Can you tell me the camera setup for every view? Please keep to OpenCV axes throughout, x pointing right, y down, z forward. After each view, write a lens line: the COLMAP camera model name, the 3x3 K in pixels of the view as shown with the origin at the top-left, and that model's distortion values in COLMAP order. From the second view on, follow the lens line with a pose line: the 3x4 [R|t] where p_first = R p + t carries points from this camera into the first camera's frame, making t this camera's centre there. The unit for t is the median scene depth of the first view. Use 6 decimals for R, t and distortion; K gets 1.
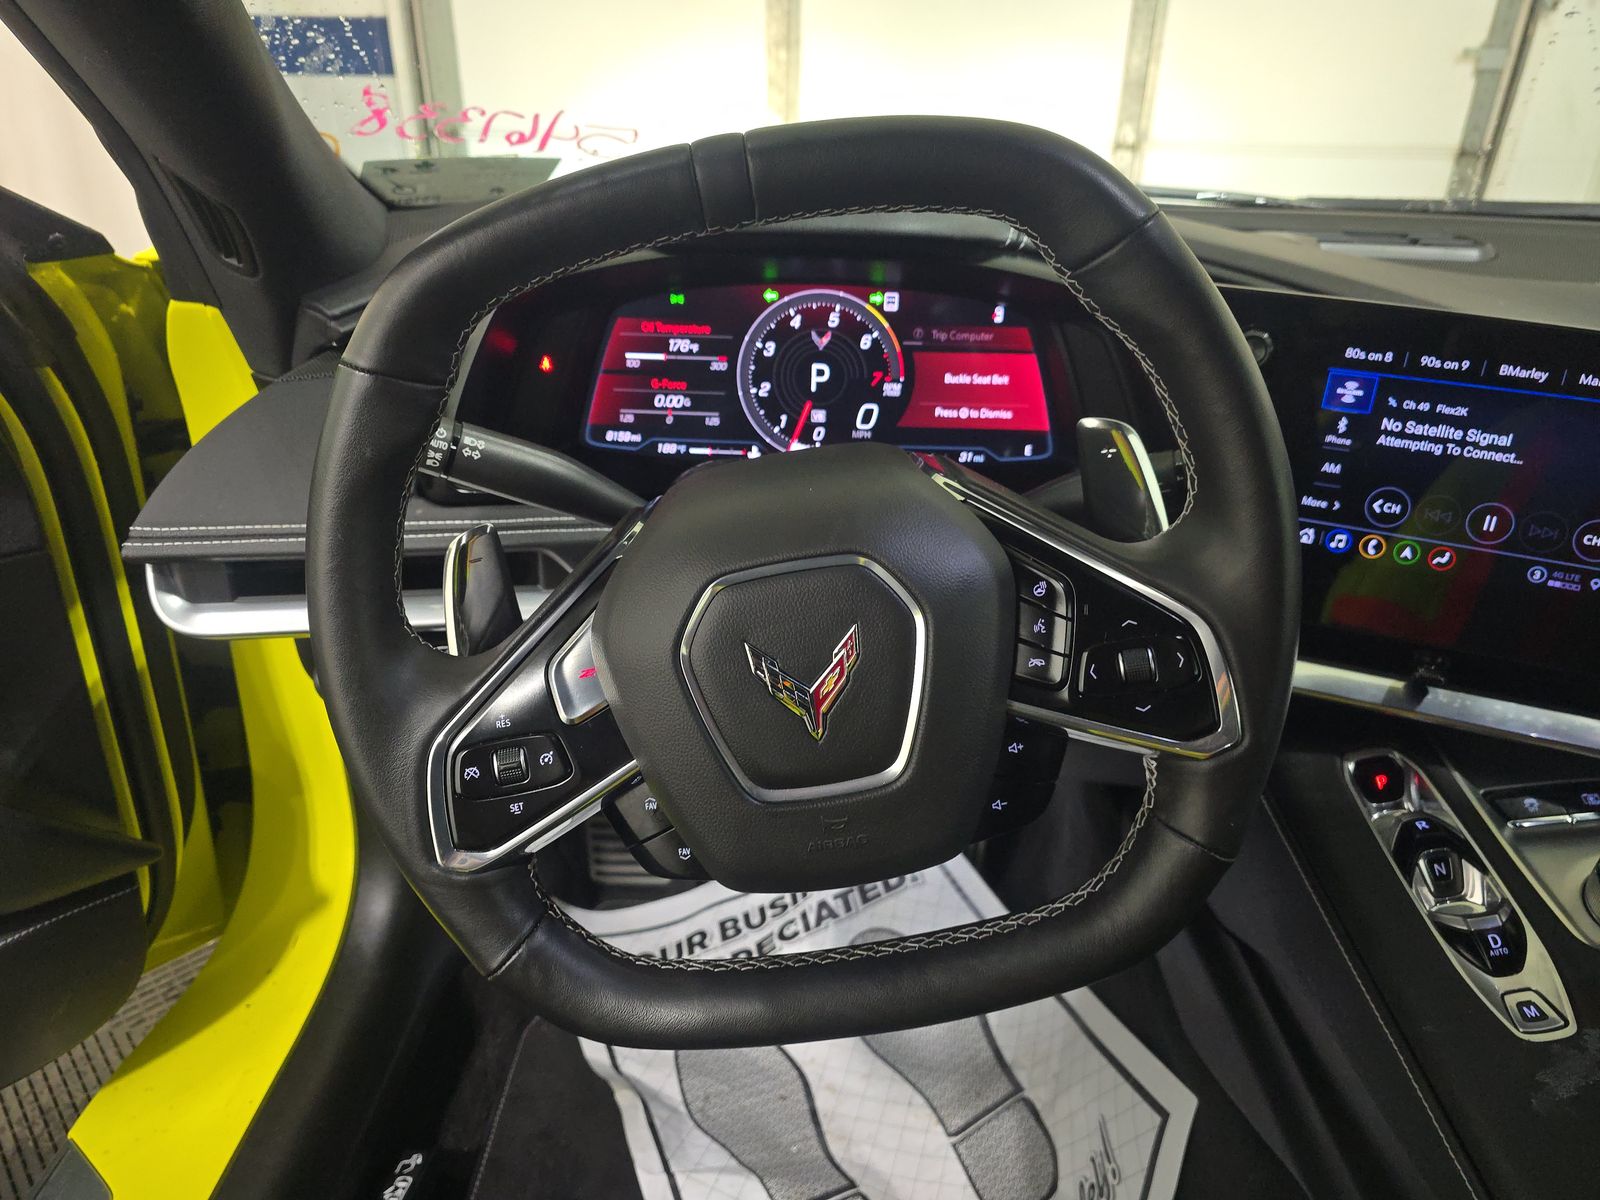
lens RADIAL K [[1085.9, 0, 797.7], [0, 1085.9, 610.6], [0, 0, 1]] dist [0.037972, -0.042045]
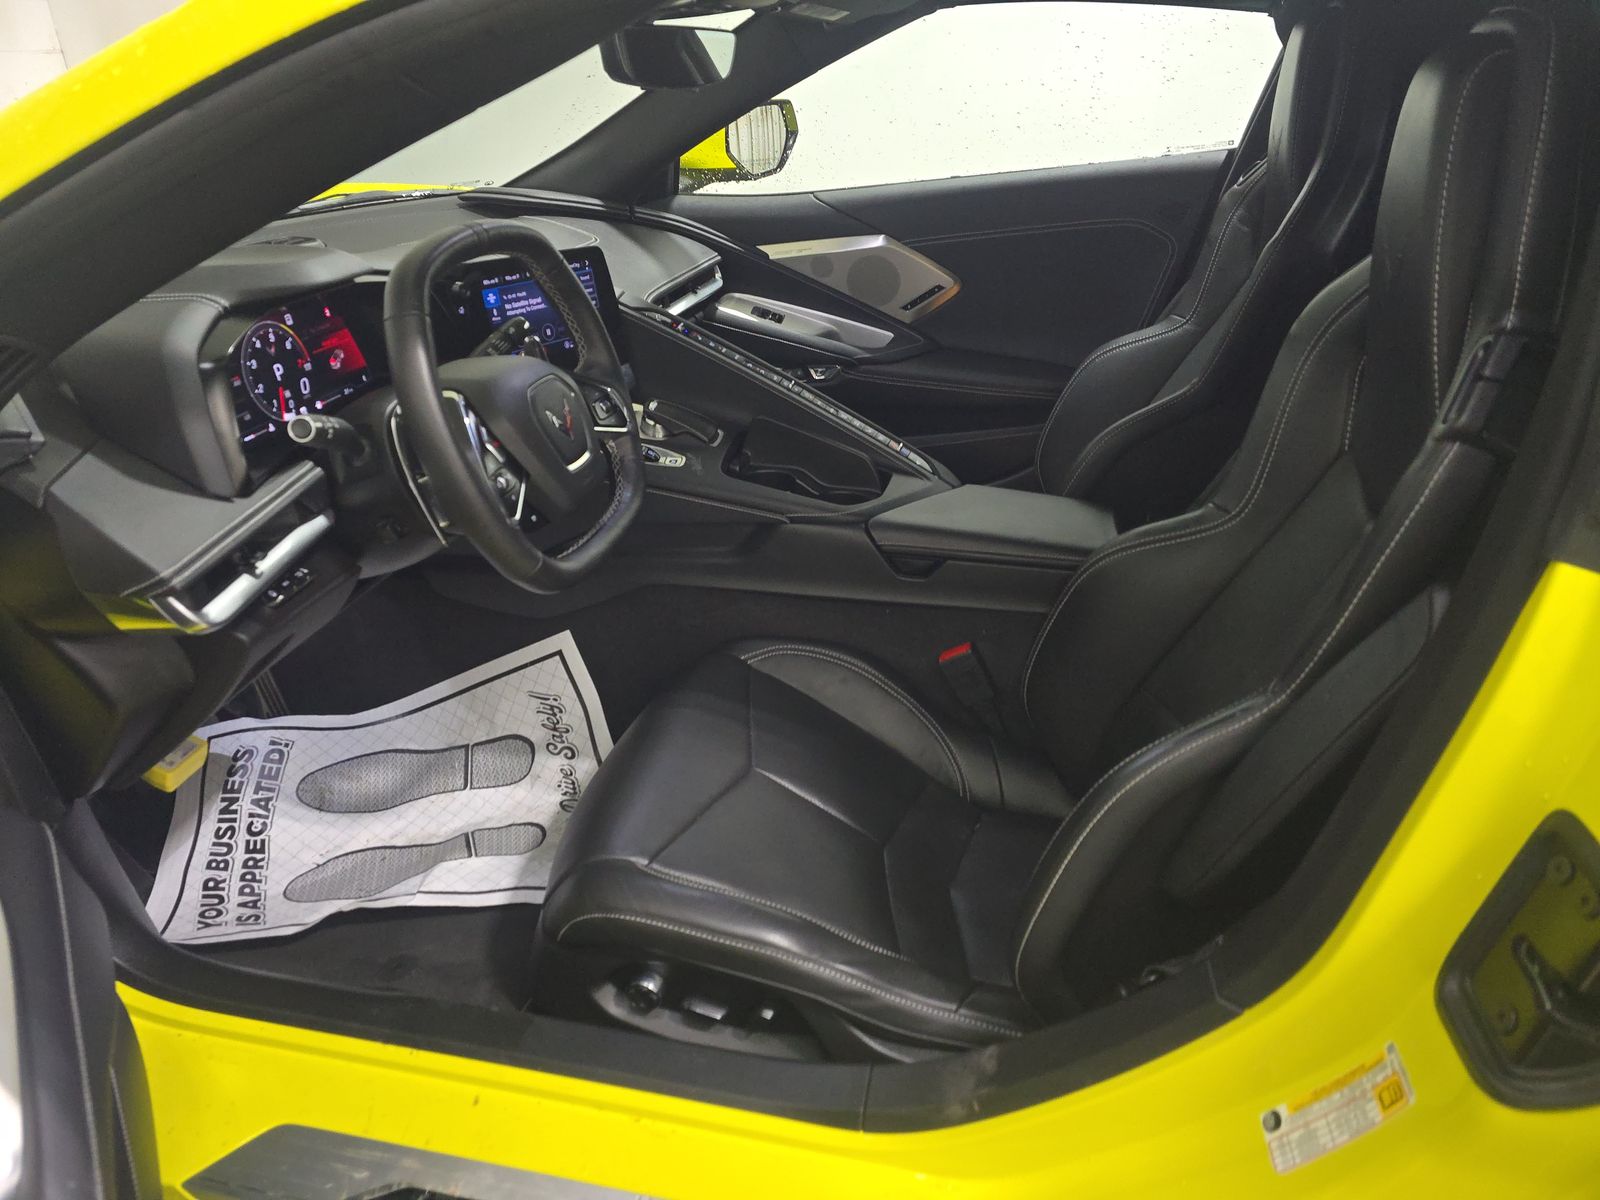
lens RADIAL K [[1062.6, 0, 790.8], [0, 1062.6, 605.1], [0, 0, 1]] dist [0.075543, -0.079591]
pose [[0.189220, -0.469101, 0.862635, -1.452525], [0.454469, 0.820587, 0.346548, -0.136247], [-0.870433, 0.326467, 0.368463, -0.196609]]
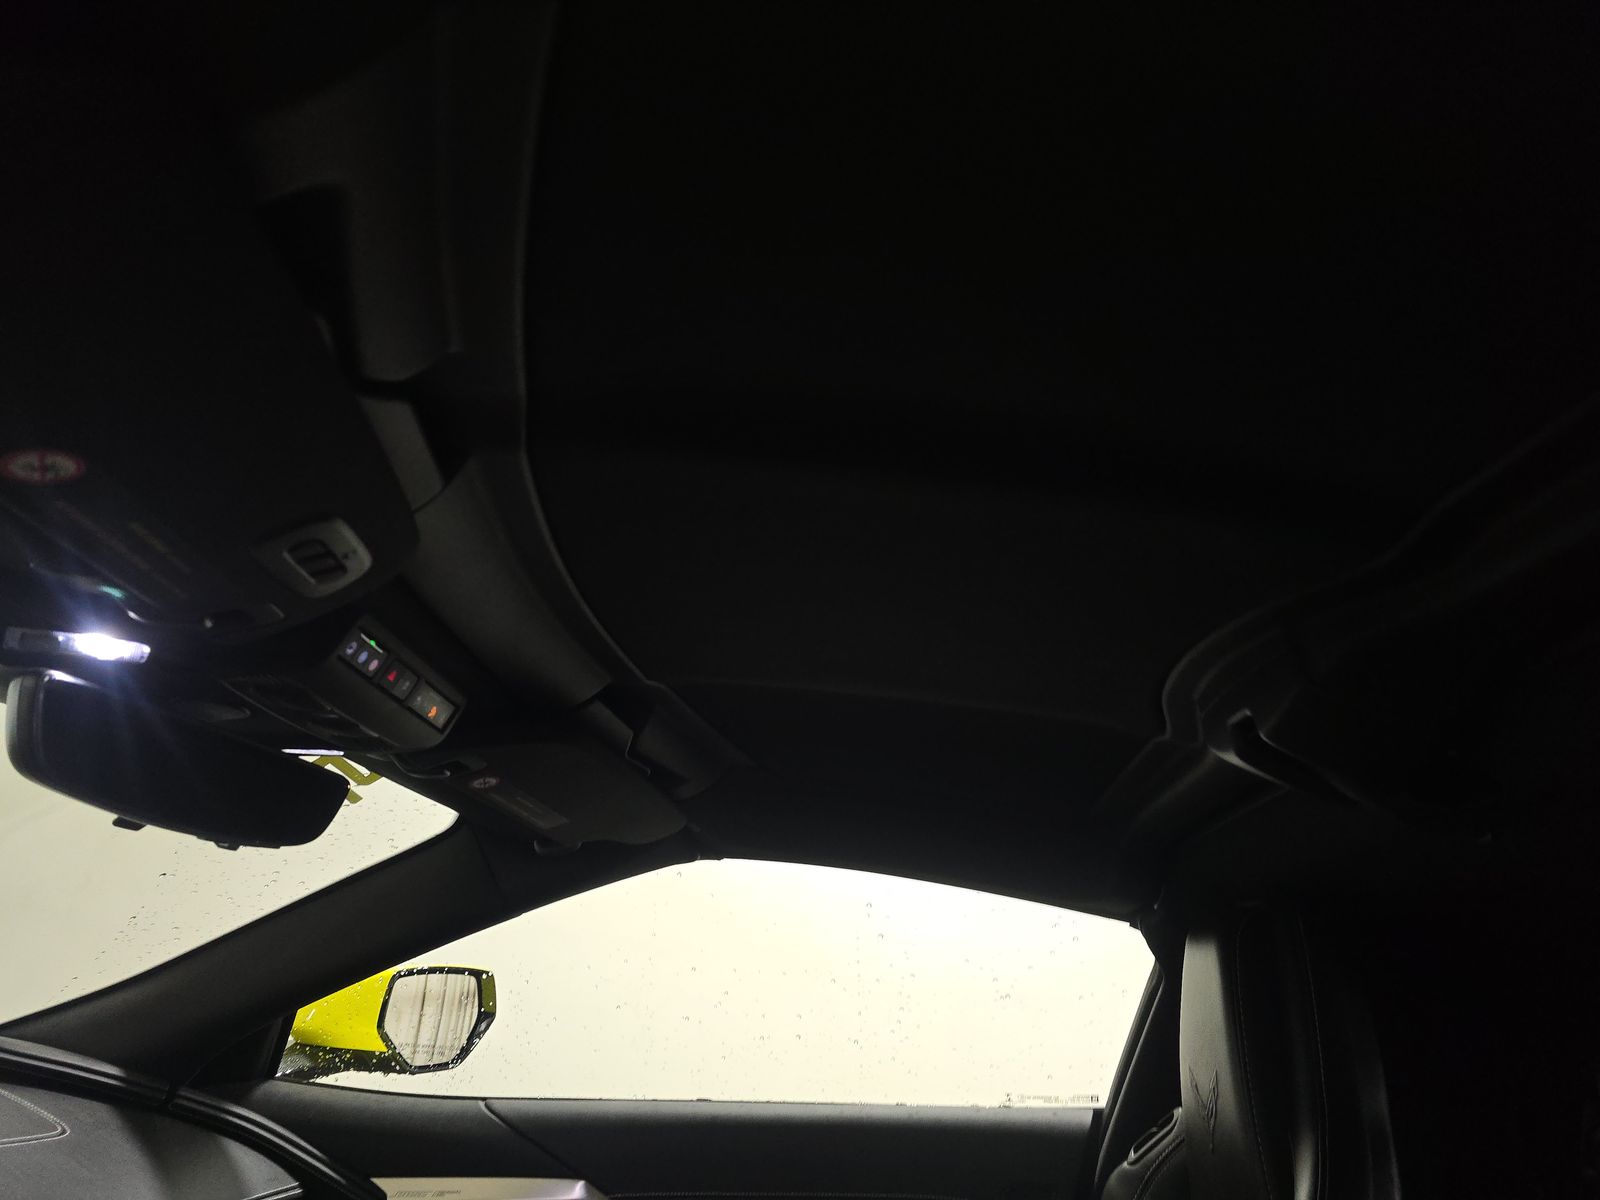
lens RADIAL K [[1062.6, 0, 790.8], [0, 1062.6, 605.1], [0, 0, 1]] dist [0.075543, -0.079591]
pose [[-0.008419, 0.333671, 0.942652, -0.759649], [0.342230, 0.886720, -0.310816, -0.050717], [-0.939578, 0.319987, -0.121658, -0.120260]]
